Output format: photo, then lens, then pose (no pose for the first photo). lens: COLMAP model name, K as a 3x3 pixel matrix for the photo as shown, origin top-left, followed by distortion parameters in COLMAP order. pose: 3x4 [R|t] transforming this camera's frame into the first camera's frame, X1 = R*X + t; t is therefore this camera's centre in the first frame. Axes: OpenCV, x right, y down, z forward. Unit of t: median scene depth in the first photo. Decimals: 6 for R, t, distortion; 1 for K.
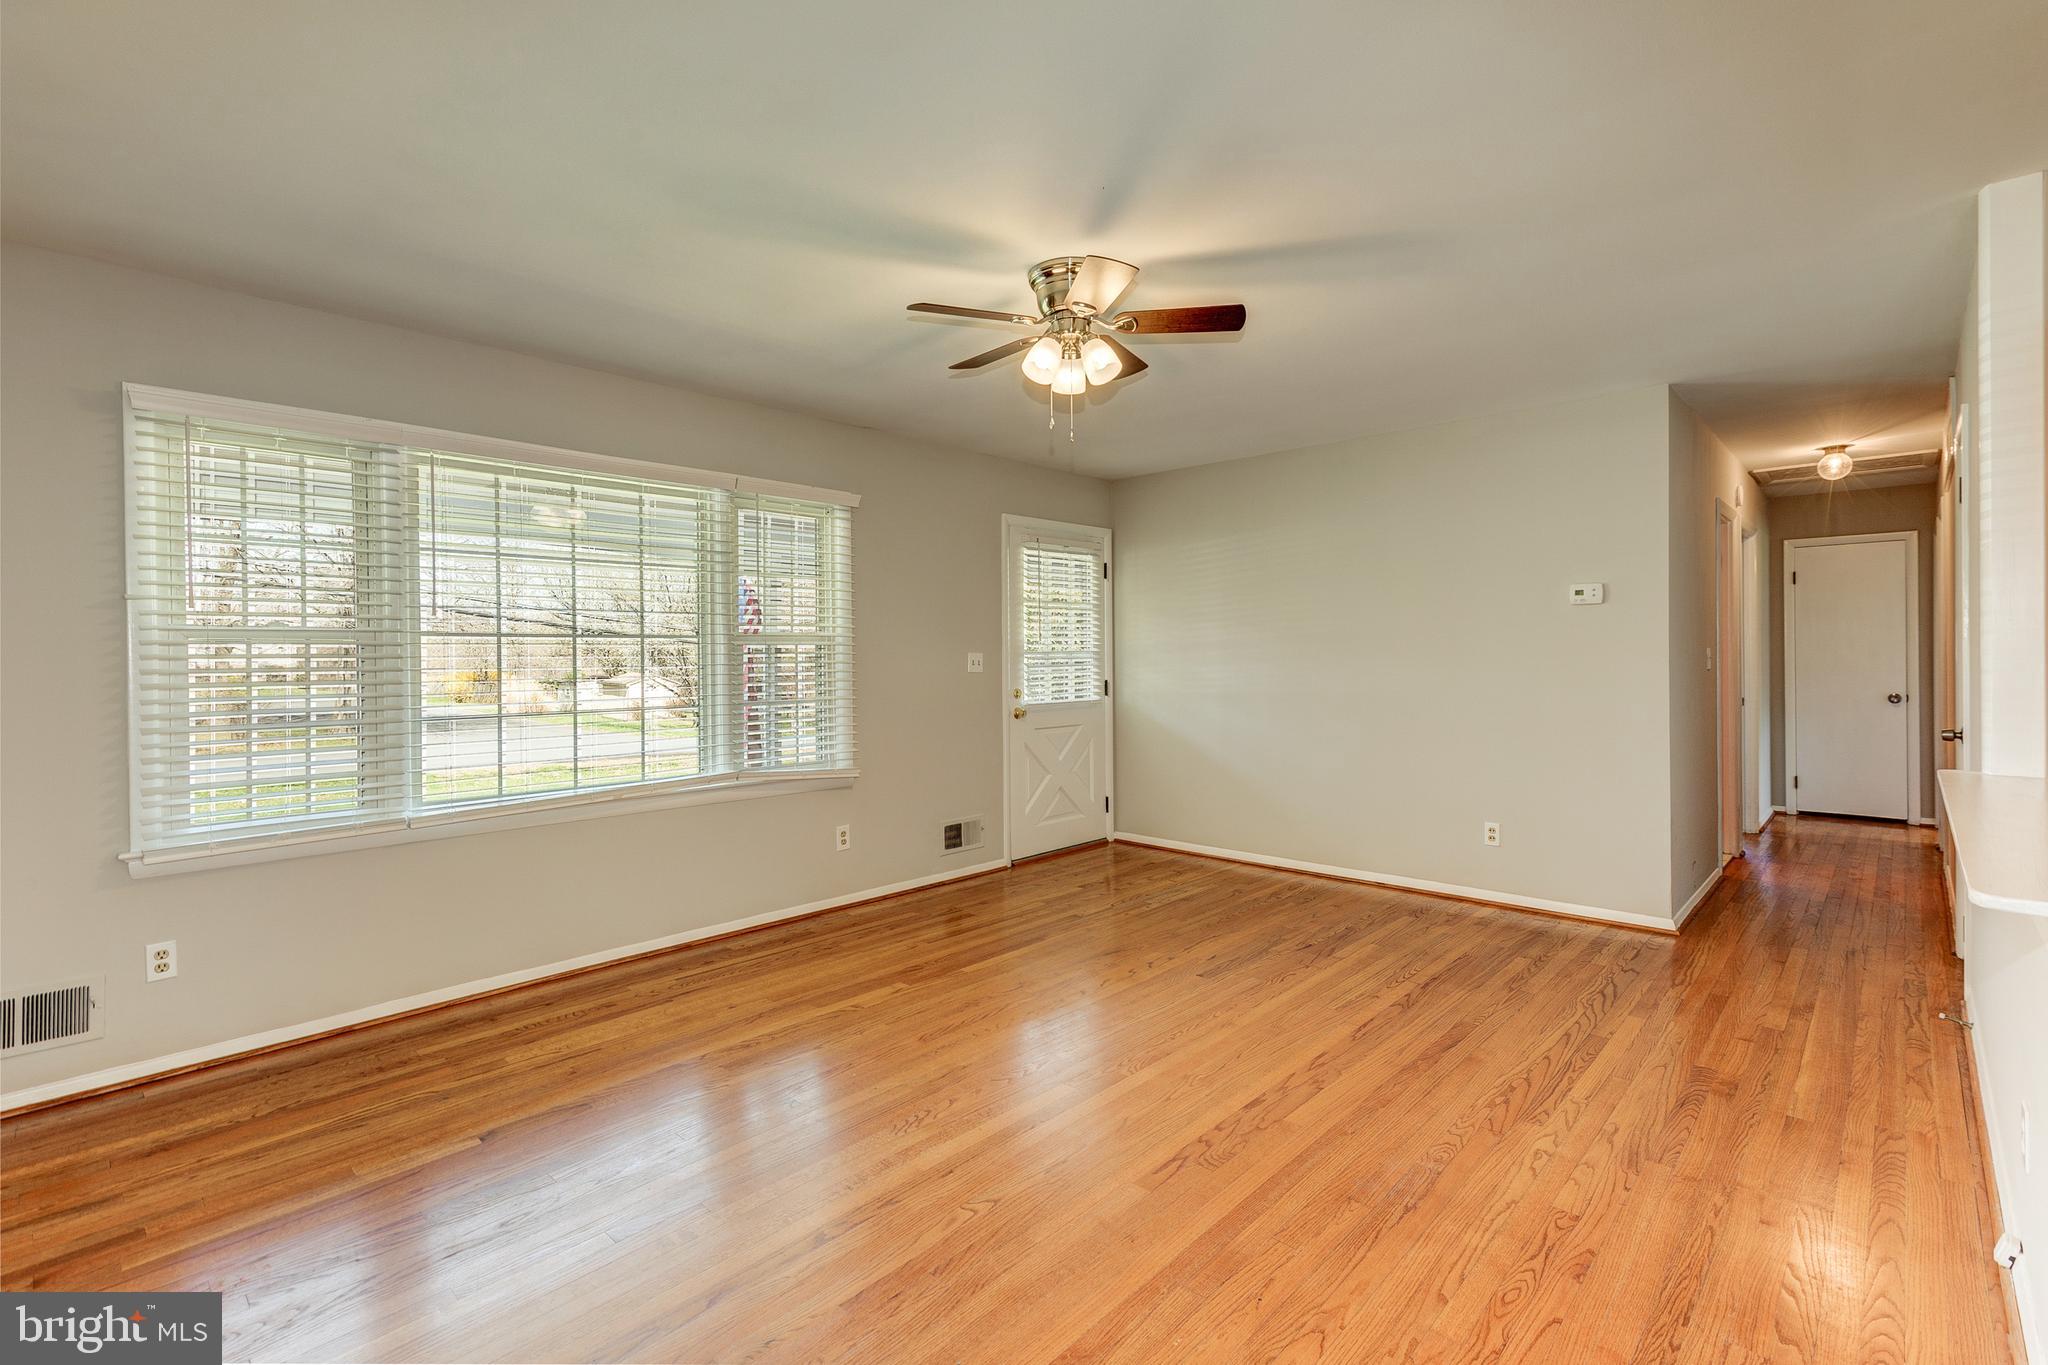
lens RADIAL K [[930.6, 0, 1026.8], [0, 930.6, 671.7], [0, 0, 1]] dist [0.002456, 0.000557]
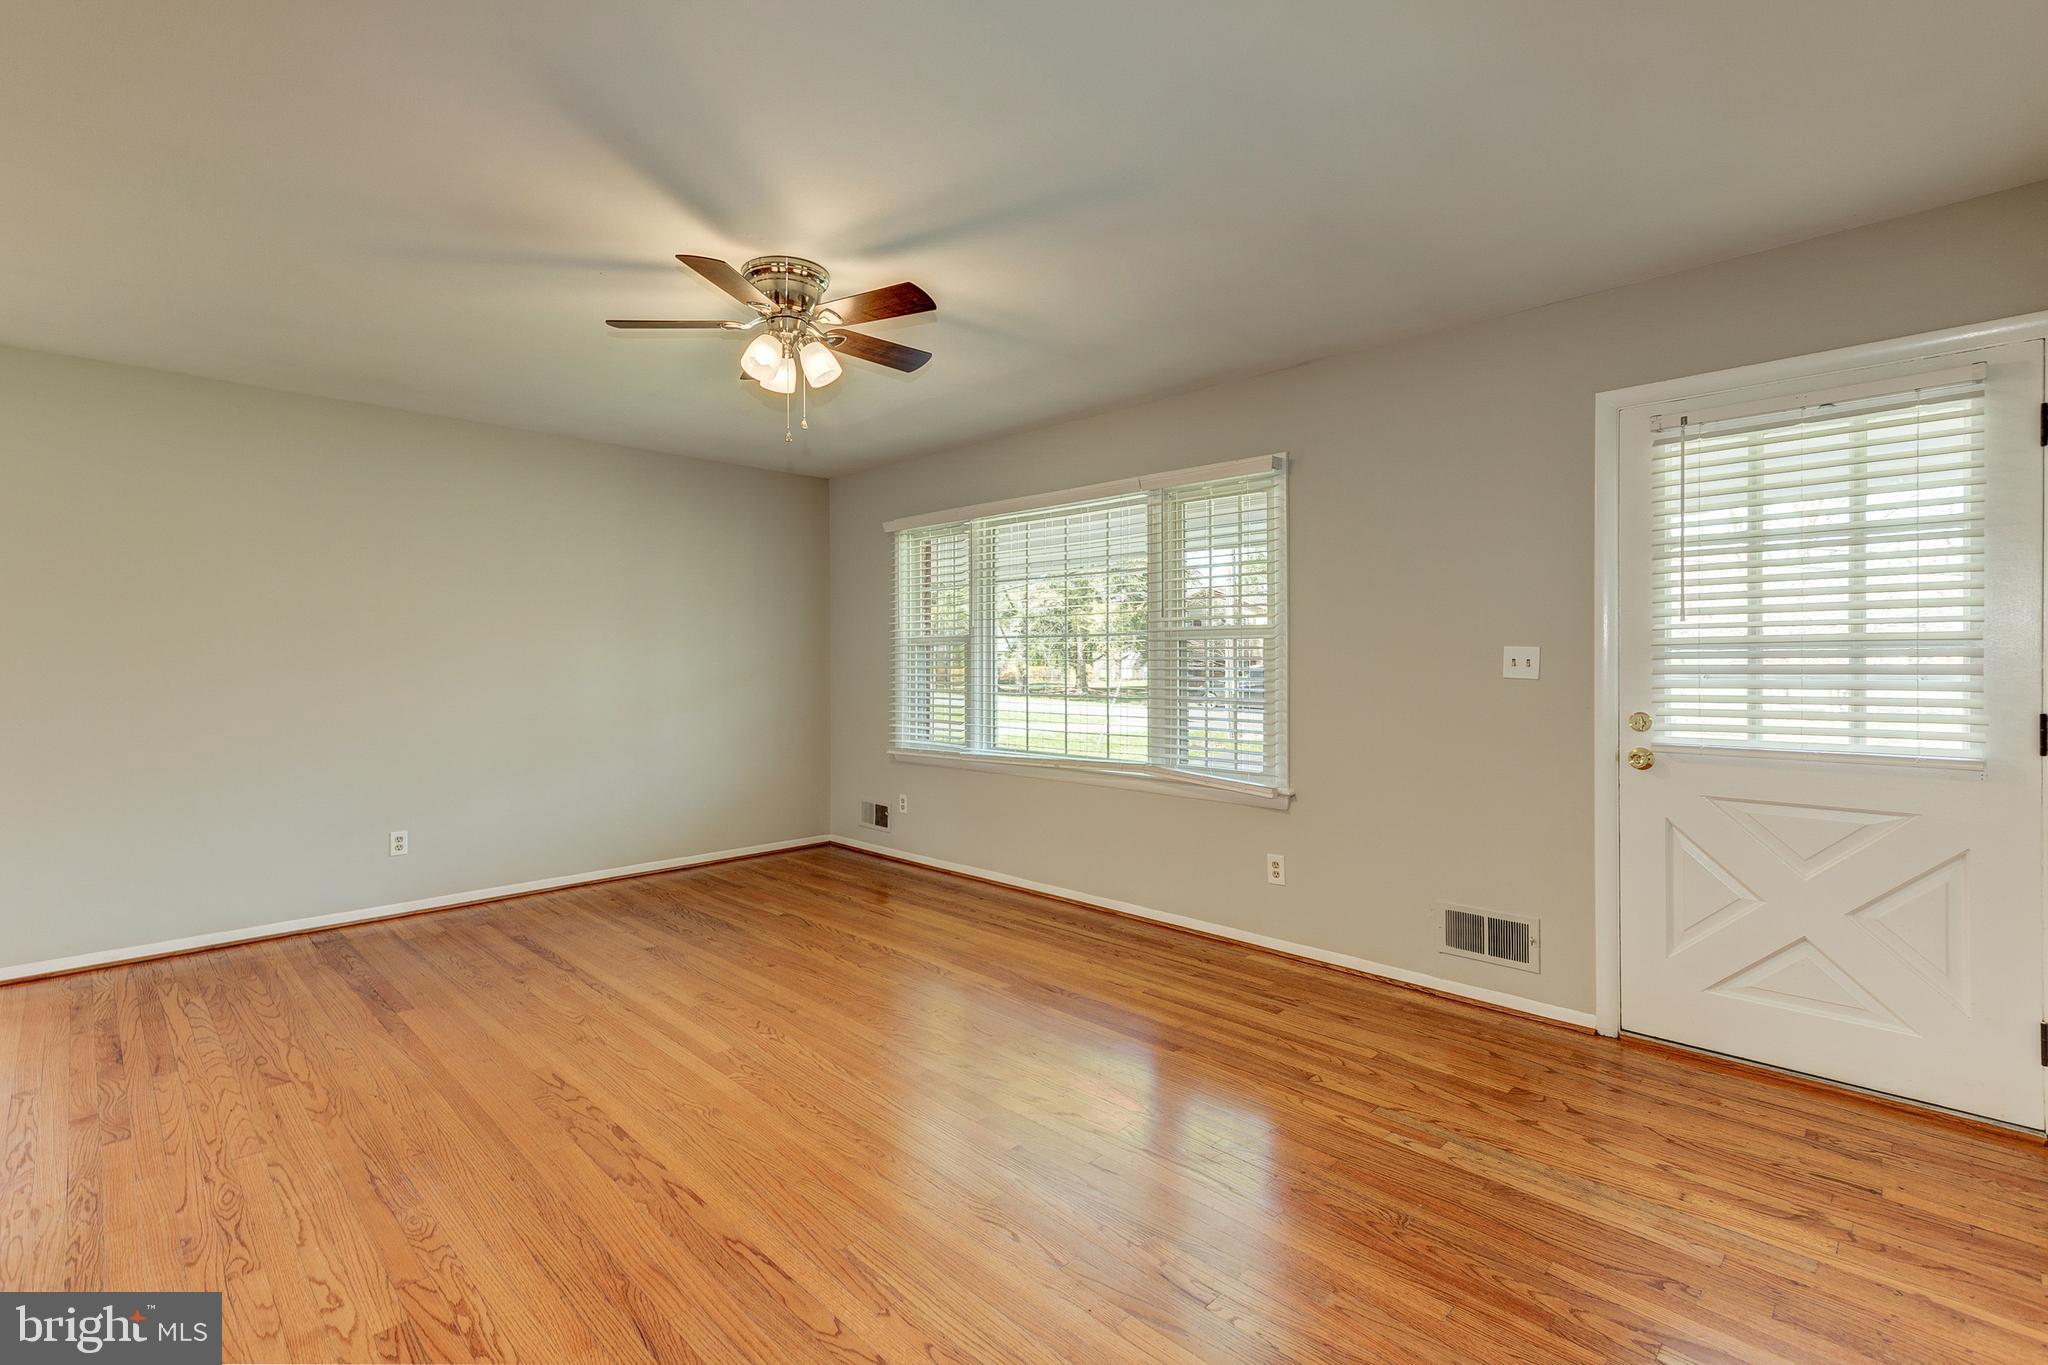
lens RADIAL K [[957.6, 0, 1024.0], [0, 957.6, 682.5], [0, 0, 1]] dist [0.002418, 0.000249]
pose [[-0.038538, 0.038506, -0.998515, 0.818378], [-0.014982, 0.999123, 0.039107, -0.022688], [0.999145, 0.016467, -0.037927, 1.000610]]
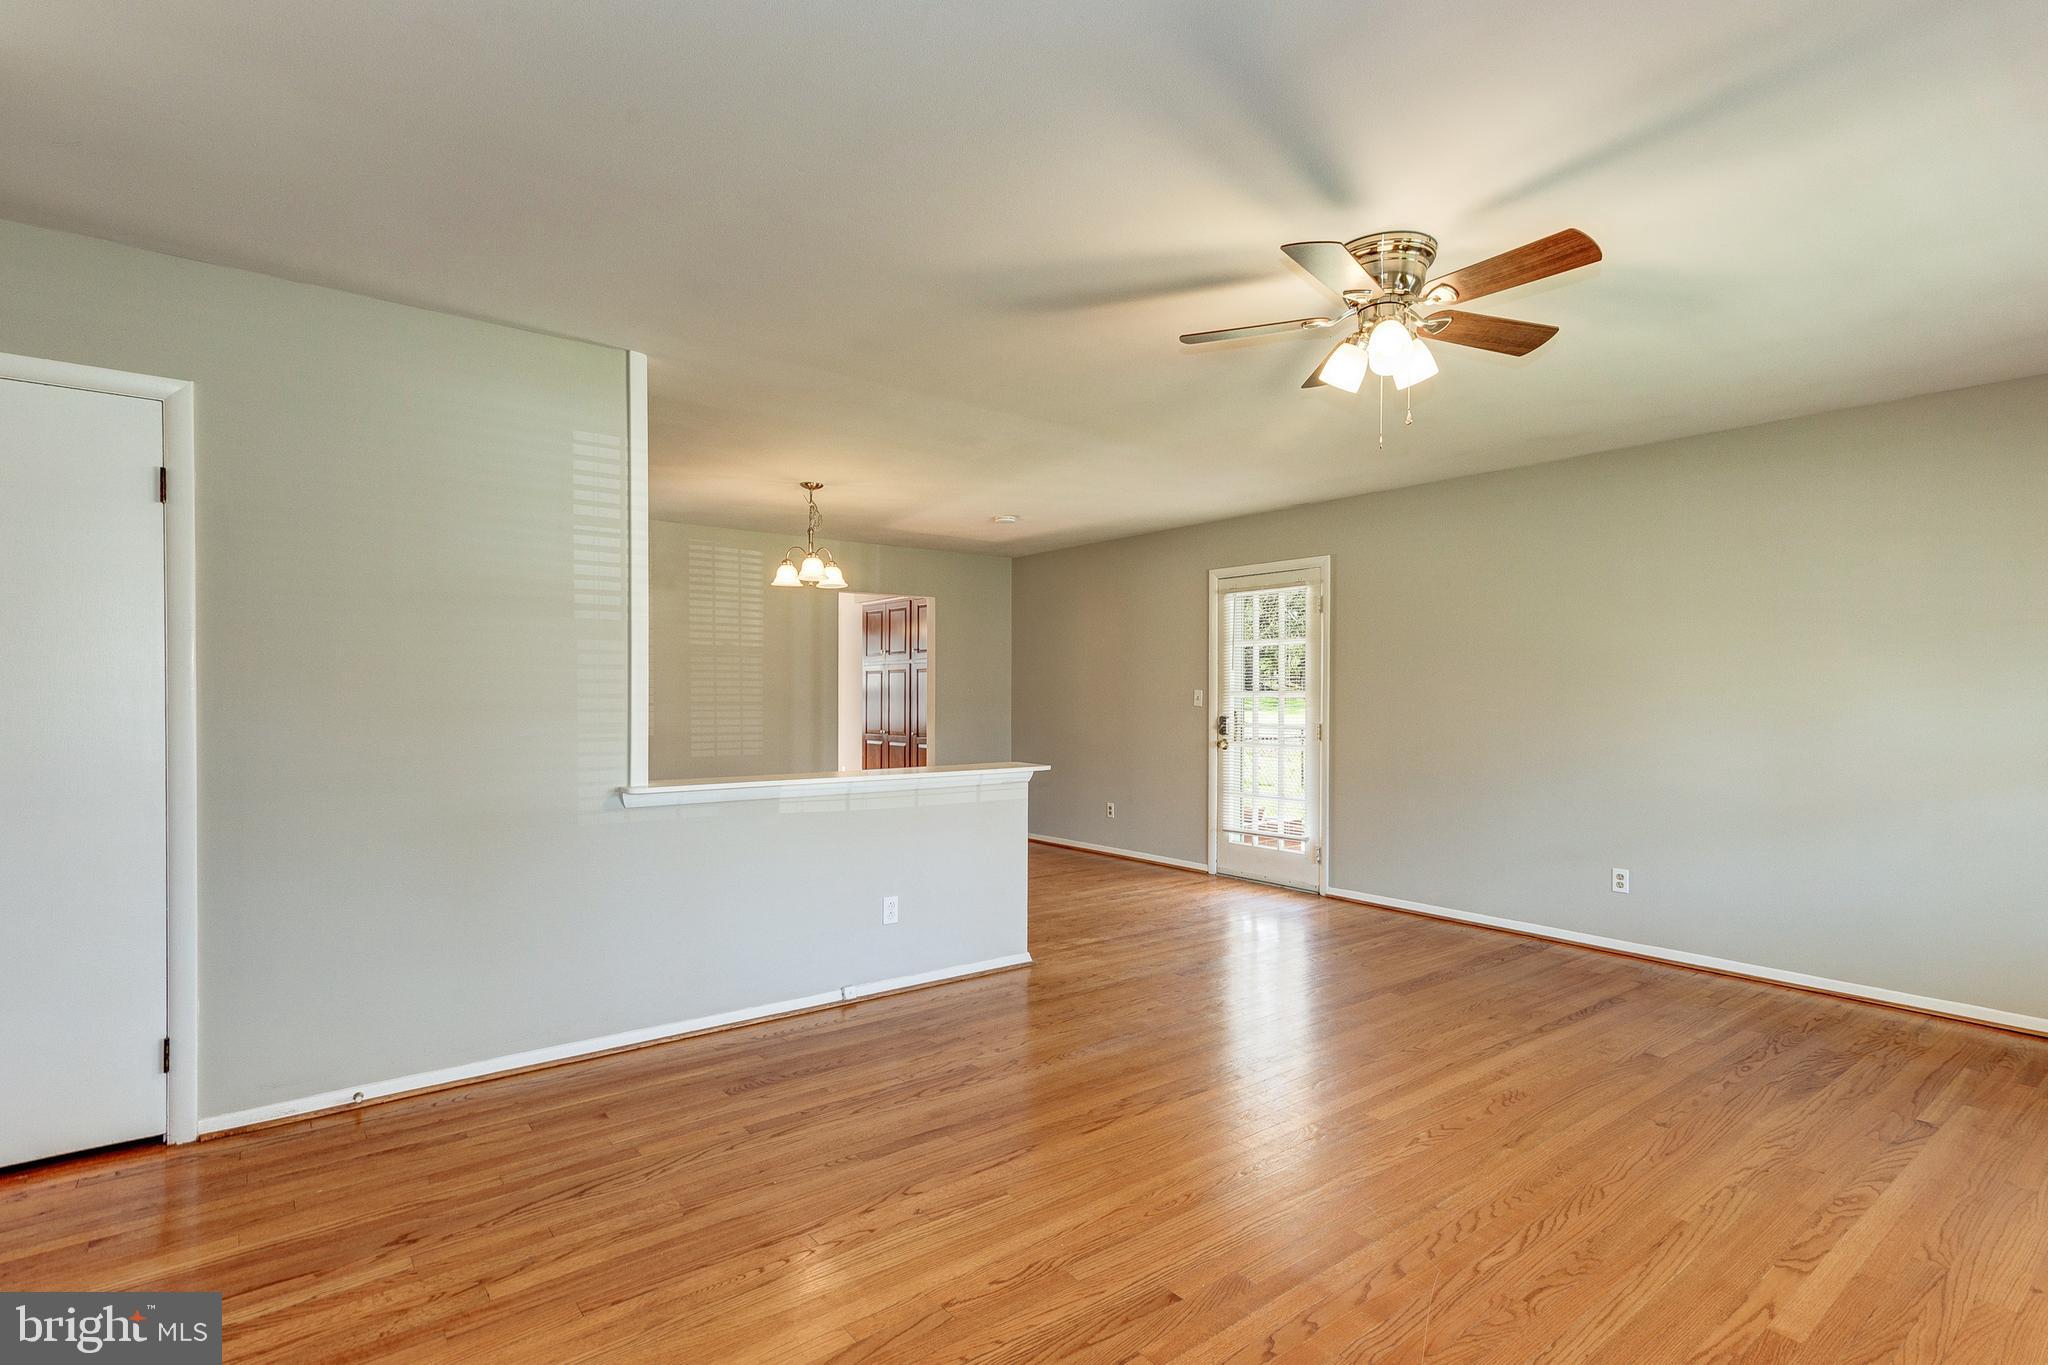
lens RADIAL K [[963.4, 0, 1016.7], [0, 963.4, 695.5], [0, 0, 1]] dist [0.005062, 0.000454]
pose [[-0.982964, 0.006904, 0.183668, 0.166310], [0.009881, 0.999834, 0.015298, -0.019965], [-0.183532, 0.016853, -0.982869, 1.505587]]
